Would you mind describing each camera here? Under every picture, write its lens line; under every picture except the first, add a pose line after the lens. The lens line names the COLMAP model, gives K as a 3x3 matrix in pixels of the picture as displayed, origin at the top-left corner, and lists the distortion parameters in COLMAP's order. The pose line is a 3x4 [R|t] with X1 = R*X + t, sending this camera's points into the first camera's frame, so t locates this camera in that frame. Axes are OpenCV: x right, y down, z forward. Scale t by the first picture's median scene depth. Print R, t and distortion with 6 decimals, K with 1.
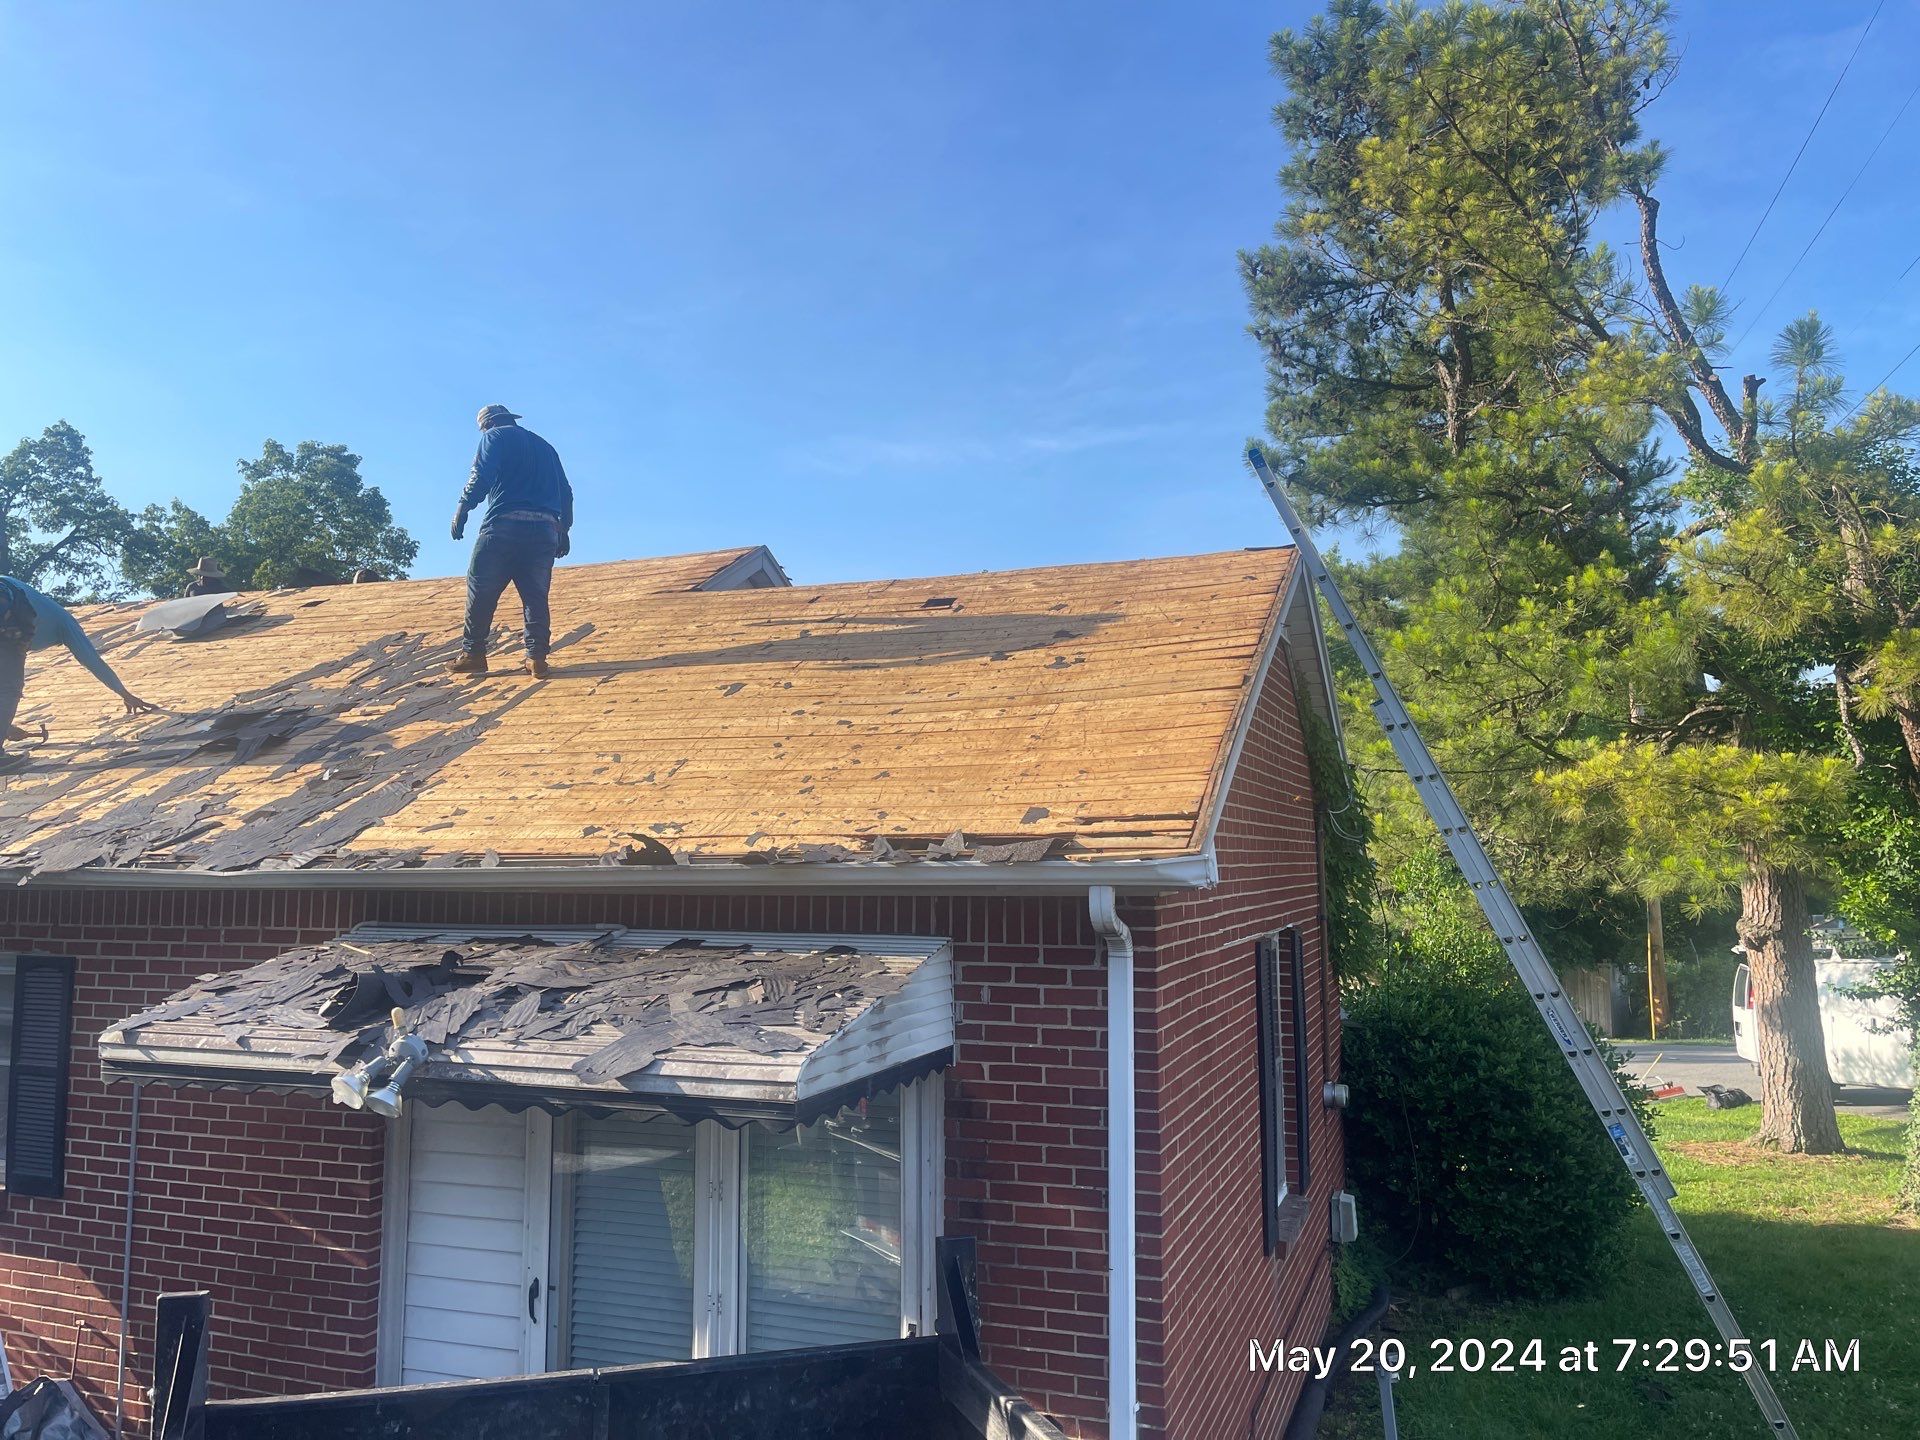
lens RADIAL K [[1440.1, 0, 948.0], [0, 1440.1, 728.6], [0, 0, 1]] dist [0.003694, -0.003155]
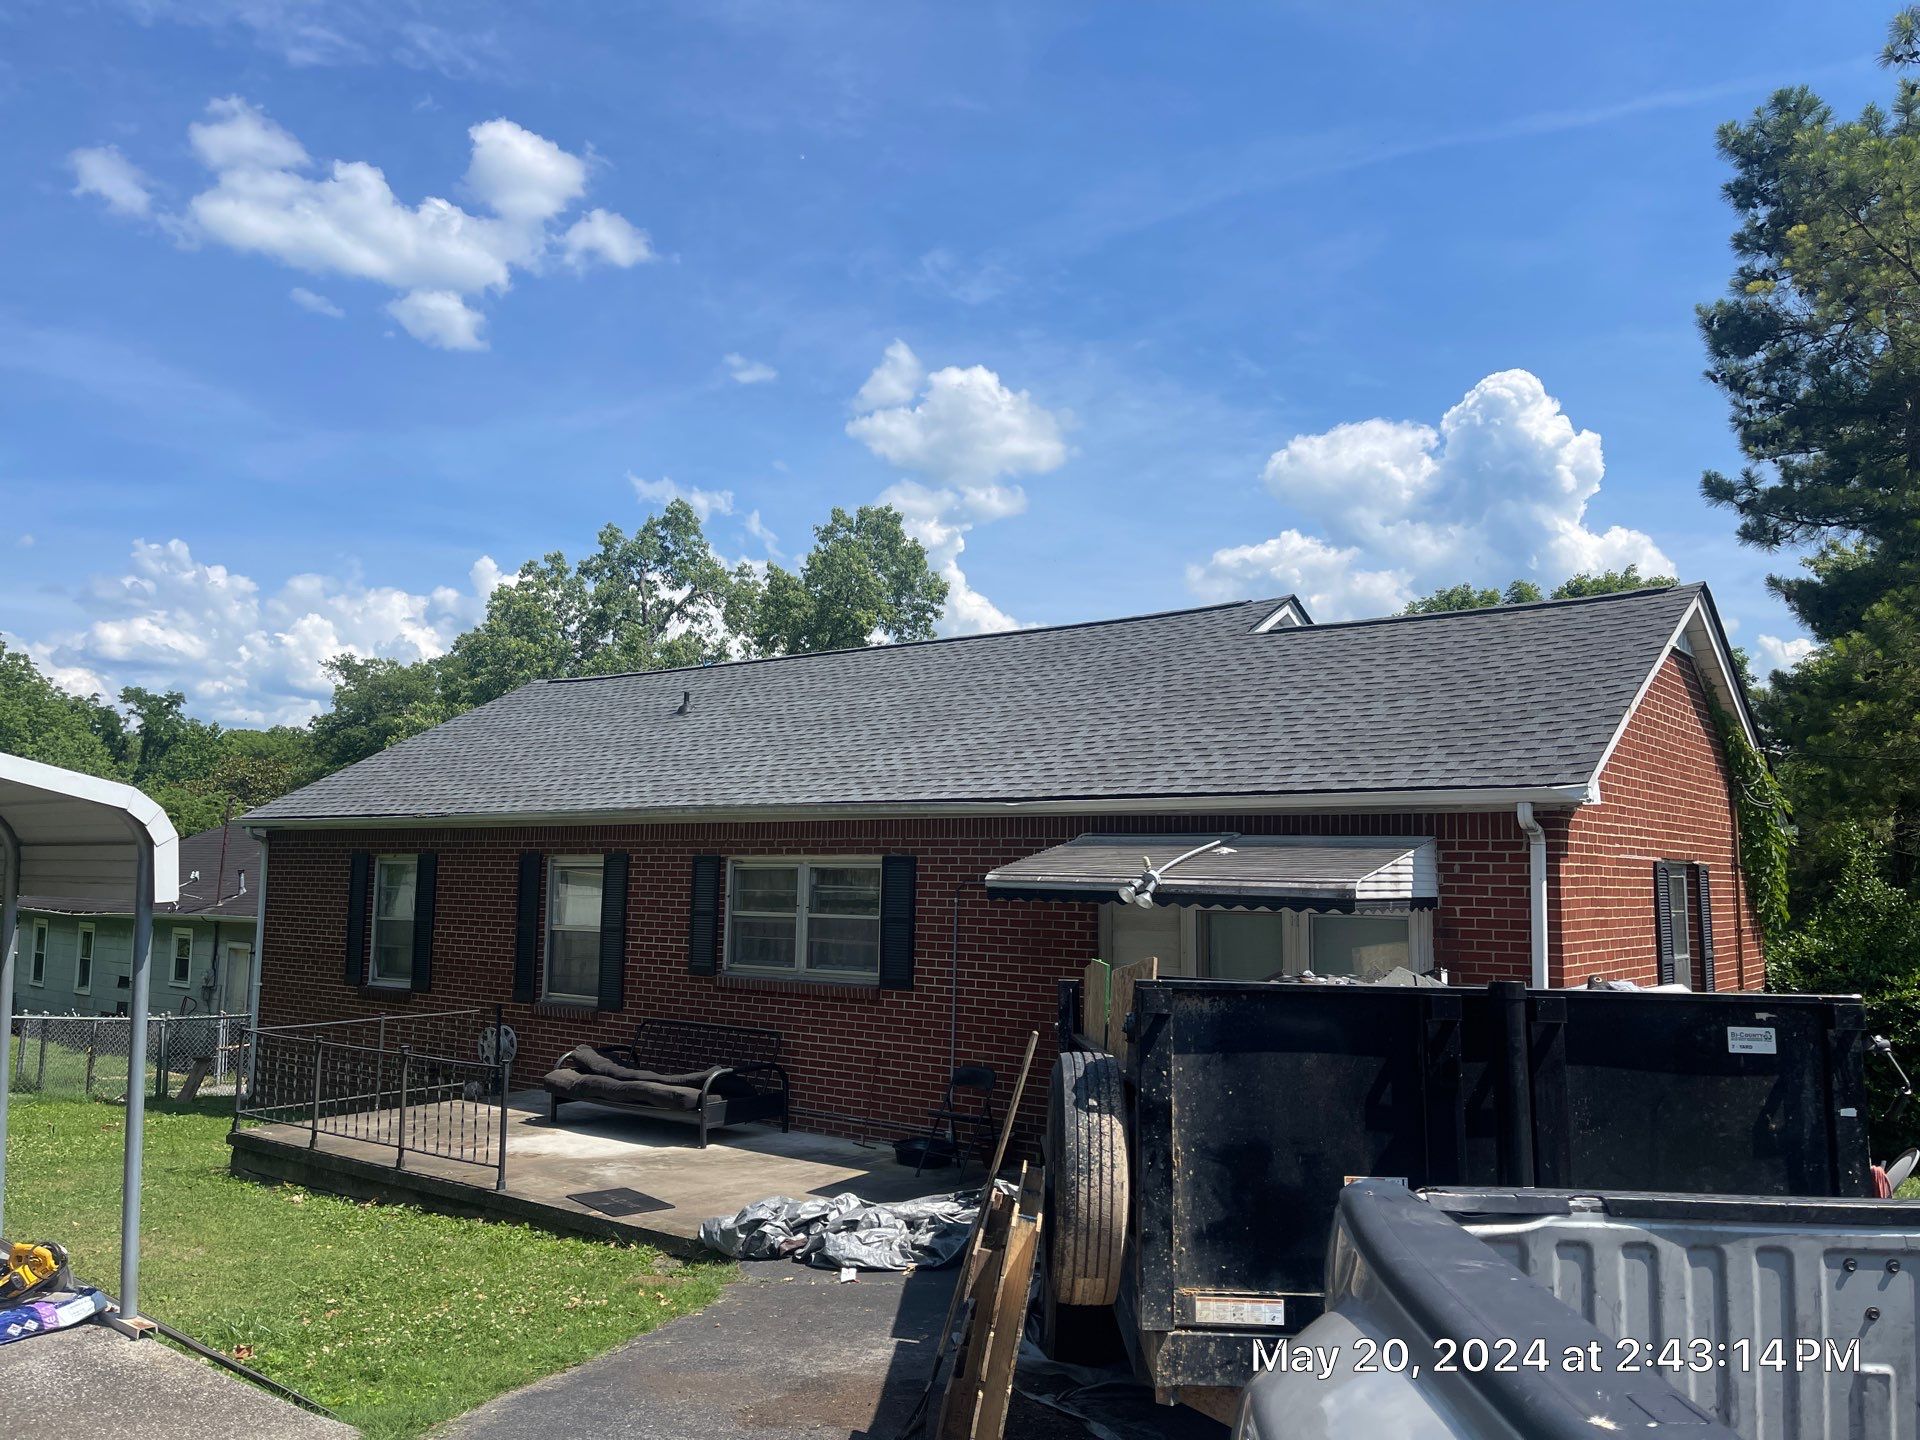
lens RADIAL K [[1457.4, 0, 963.1], [0, 1457.4, 718.2], [0, 0, 1]] dist [0.066597, -0.068645]
pose [[0.953323, -0.017124, -0.301467, -0.003828], [0.011209, 0.999709, -0.021339, 0.027165], [0.301744, 0.016964, 0.953238, -0.710208]]
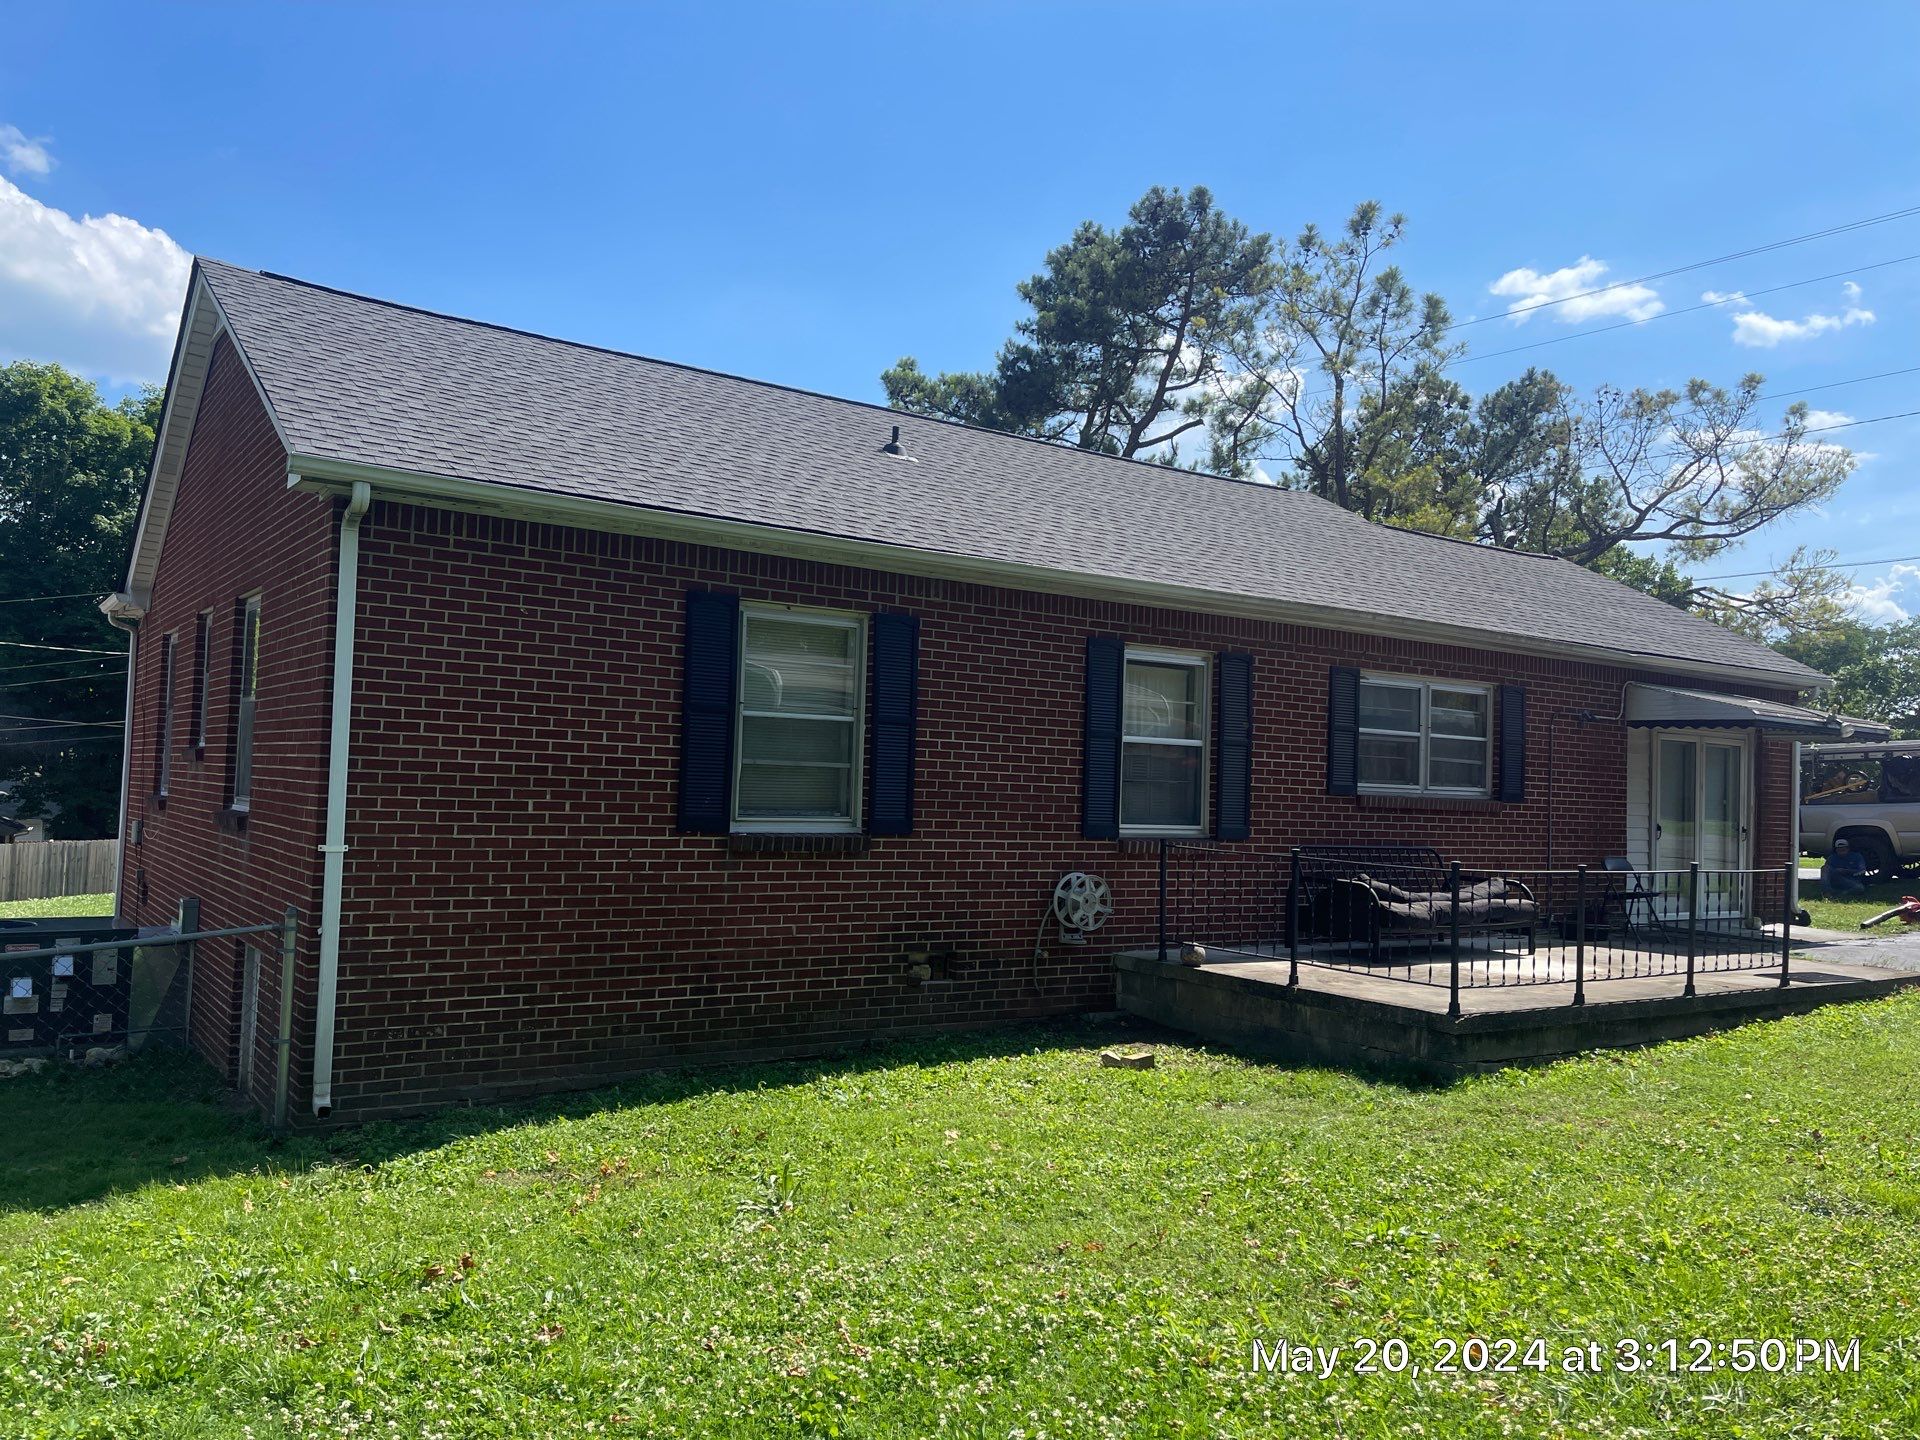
lens RADIAL K [[1464.0, 0, 947.4], [0, 1464.0, 718.8], [0, 0, 1]] dist [0.057366, -0.048991]
pose [[0.573784, 0.060977, 0.816734, -2.747515], [-0.111962, 0.993702, 0.004468, 0.281960], [-0.811318, -0.094006, 0.576997, 0.429688]]
